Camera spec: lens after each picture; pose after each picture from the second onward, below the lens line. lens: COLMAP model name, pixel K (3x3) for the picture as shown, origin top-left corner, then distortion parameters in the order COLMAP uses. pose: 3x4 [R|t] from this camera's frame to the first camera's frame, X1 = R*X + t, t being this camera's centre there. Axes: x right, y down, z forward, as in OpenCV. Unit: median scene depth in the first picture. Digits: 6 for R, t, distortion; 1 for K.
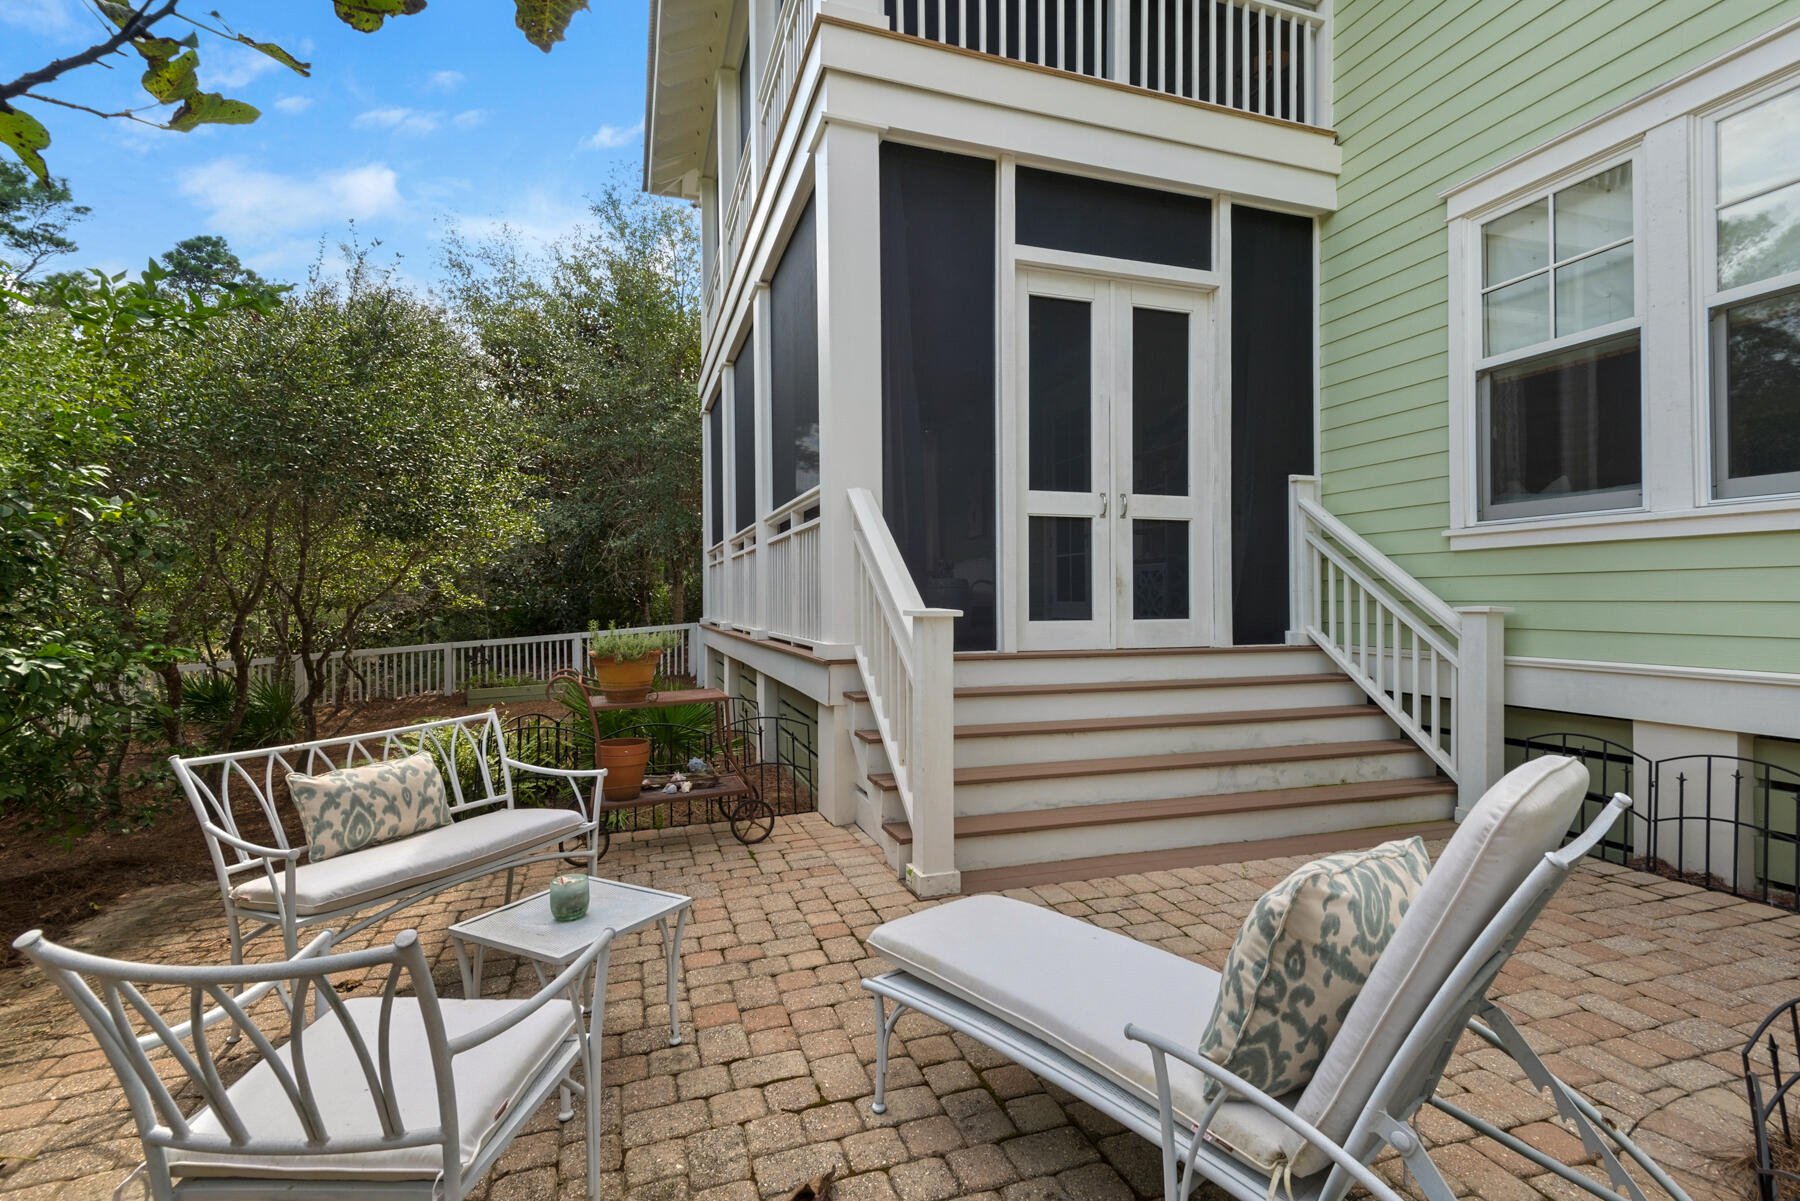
lens RADIAL K [[841.0, 0, 900.0], [0, 841.0, 600.5], [0, 0, 1]] dist [-0.001336, -0.000388]
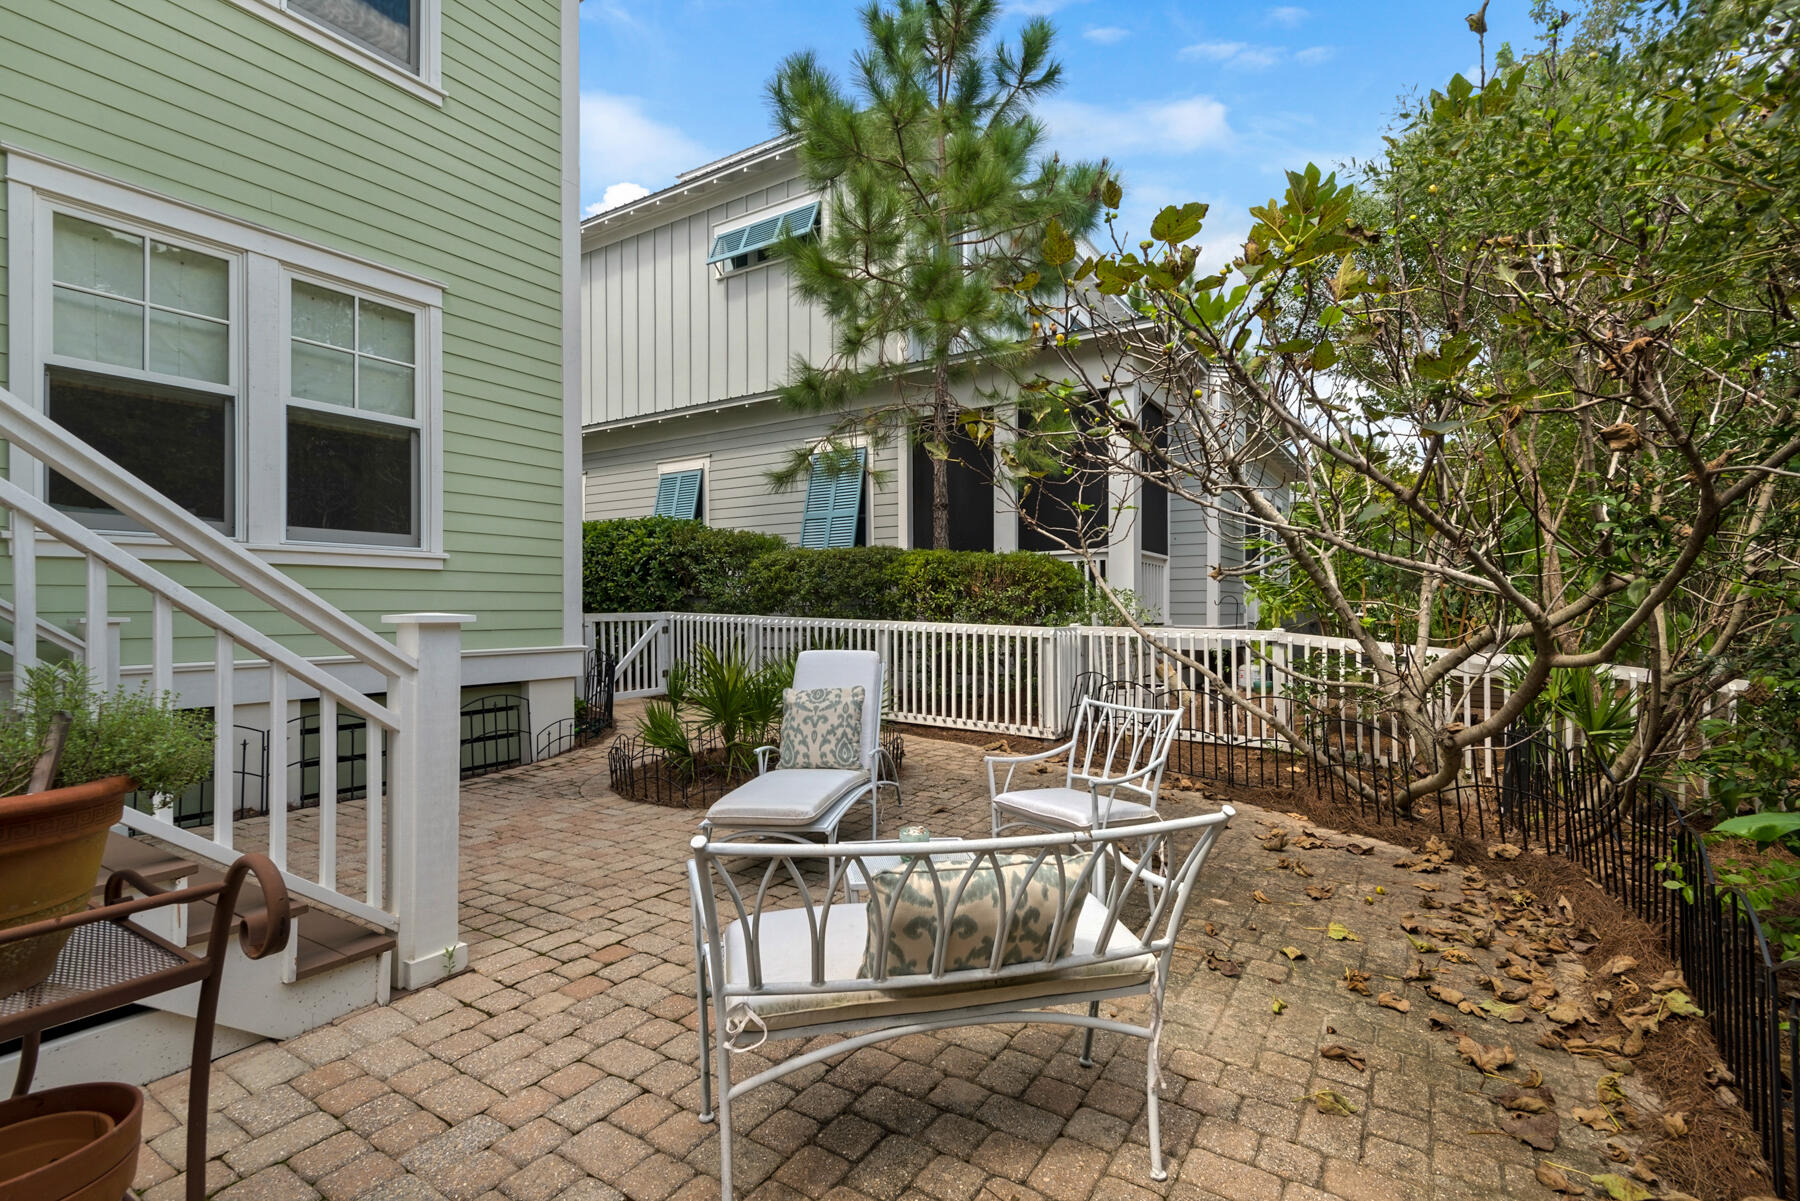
lens RADIAL K [[841.0, 0, 900.0], [0, 841.0, 600.5], [0, 0, 1]] dist [-0.001336, -0.000388]
pose [[-0.625737, 0.012343, 0.779936, -0.760921], [0.000995, 0.999887, -0.015025, 0.005306], [-0.780033, -0.008626, -0.625678, 1.020572]]
